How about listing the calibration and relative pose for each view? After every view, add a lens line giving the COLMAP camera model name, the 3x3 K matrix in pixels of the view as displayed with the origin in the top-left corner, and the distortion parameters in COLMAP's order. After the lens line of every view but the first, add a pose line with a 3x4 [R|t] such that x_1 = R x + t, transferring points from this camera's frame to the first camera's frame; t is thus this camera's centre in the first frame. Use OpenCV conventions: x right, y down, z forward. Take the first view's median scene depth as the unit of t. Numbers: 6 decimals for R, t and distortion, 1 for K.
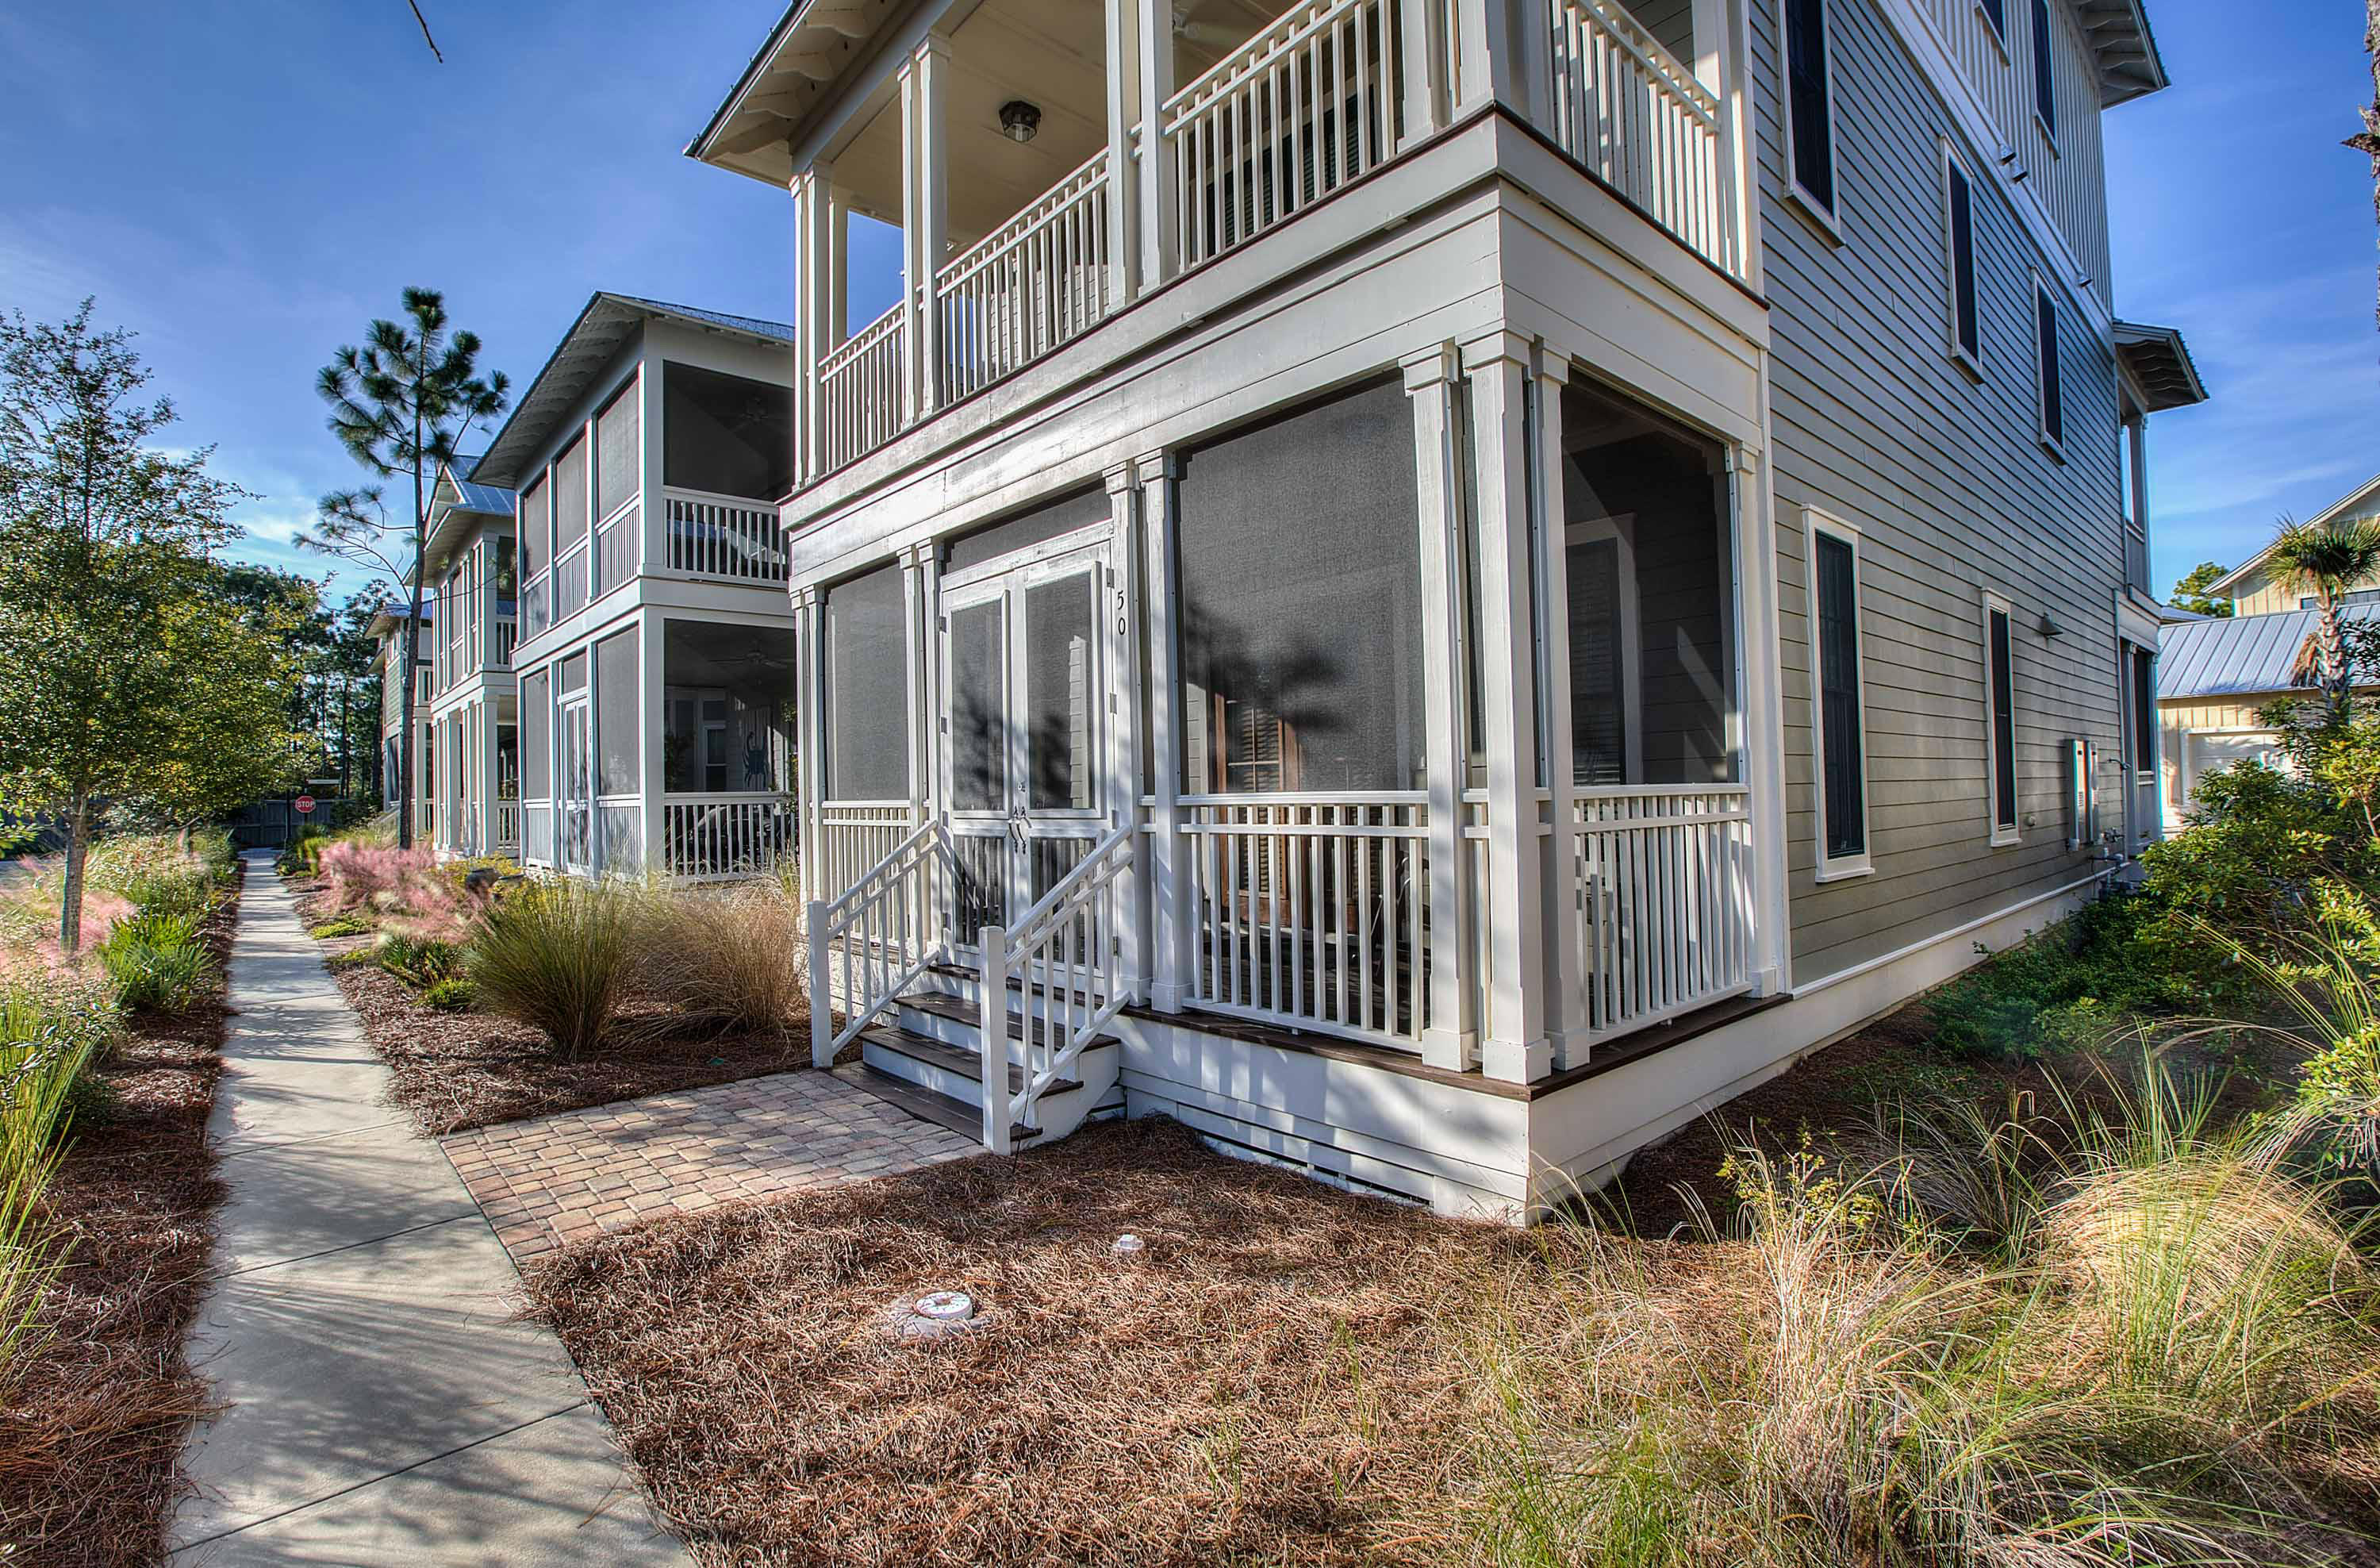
lens RADIAL K [[1108.2, 0, 1180.5], [0, 1108.2, 759.0], [0, 0, 1]] dist [-0.043266, 0.007734]
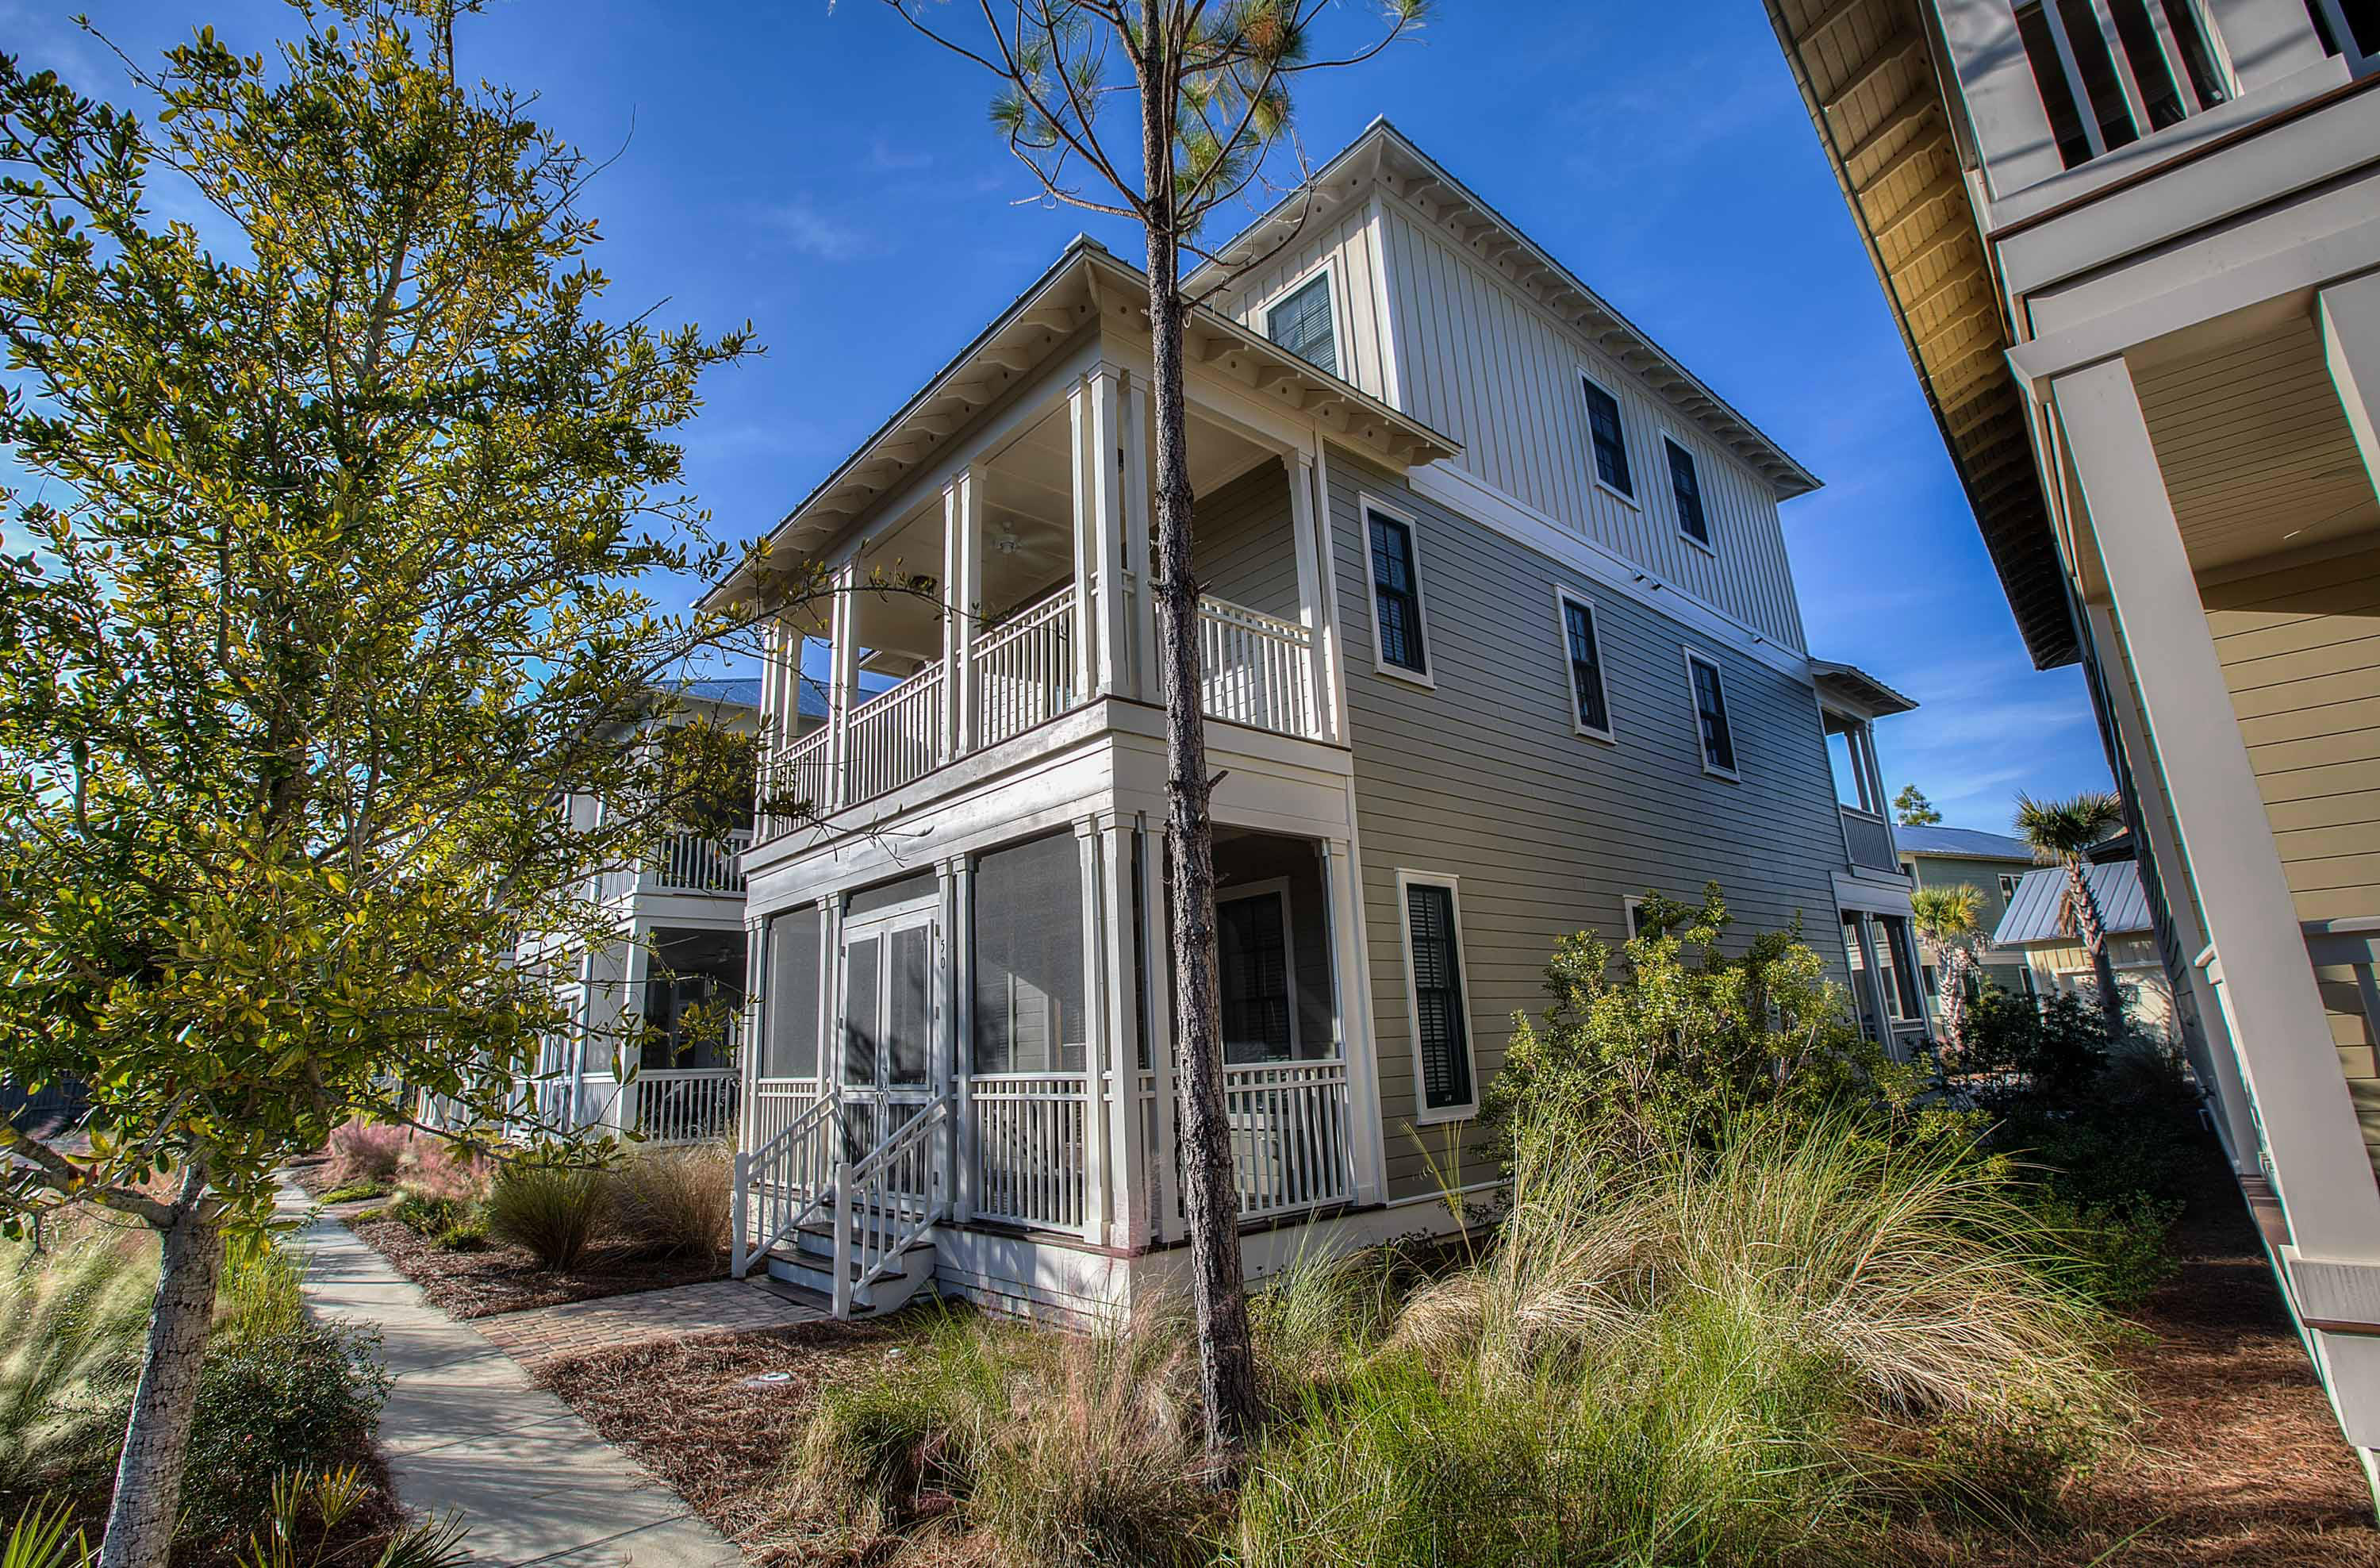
lens RADIAL K [[1108.2, 0, 1178.2], [0, 1108.2, 752.1], [0, 0, 1]] dist [-0.043266, 0.007734]
pose [[0.999777, -0.019147, 0.008938, 0.236415], [0.020705, 0.972128, -0.233535, -0.032928], [-0.004217, 0.233668, 0.972307, -0.507432]]
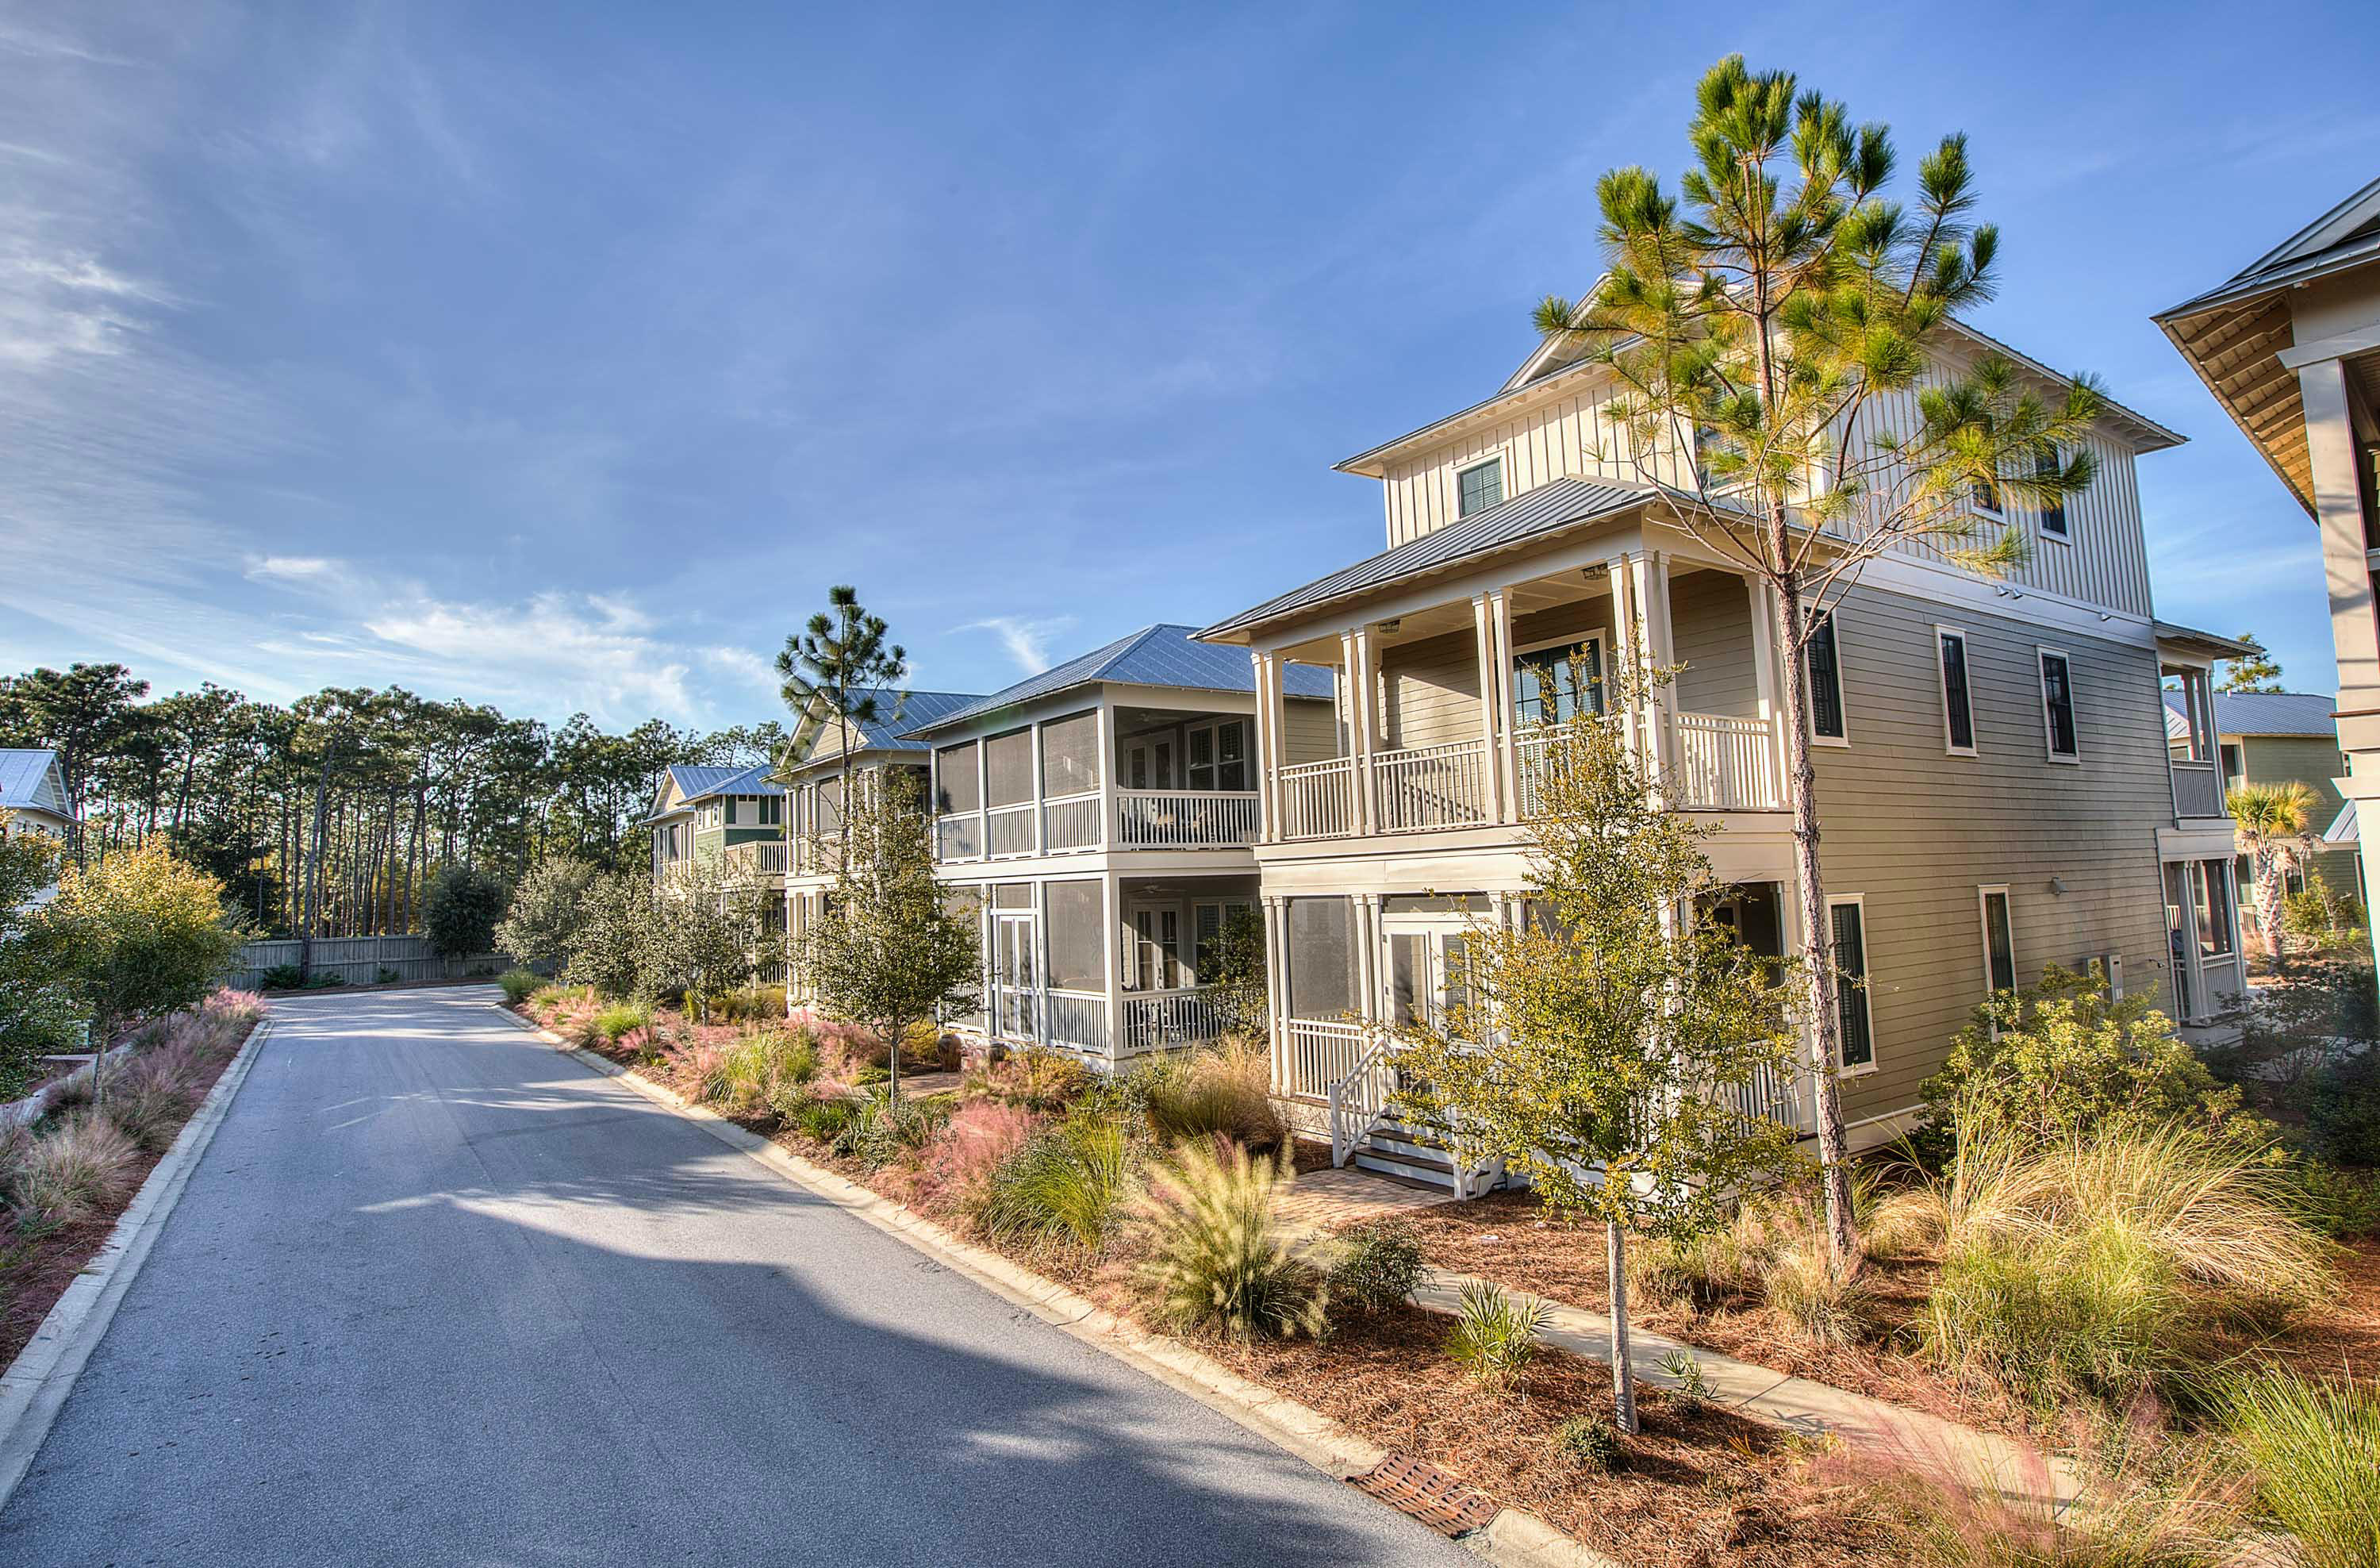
lens RADIAL K [[1247.7, 0, 1195.2], [0, 1247.7, 765.2], [0, 0, 1]] dist [-0.039694, 0.023664]
pose [[0.994103, -0.021823, -0.106218, -0.336885], [0.014560, 0.997533, -0.068674, -0.310656], [0.107455, 0.066723, 0.991969, -1.375179]]
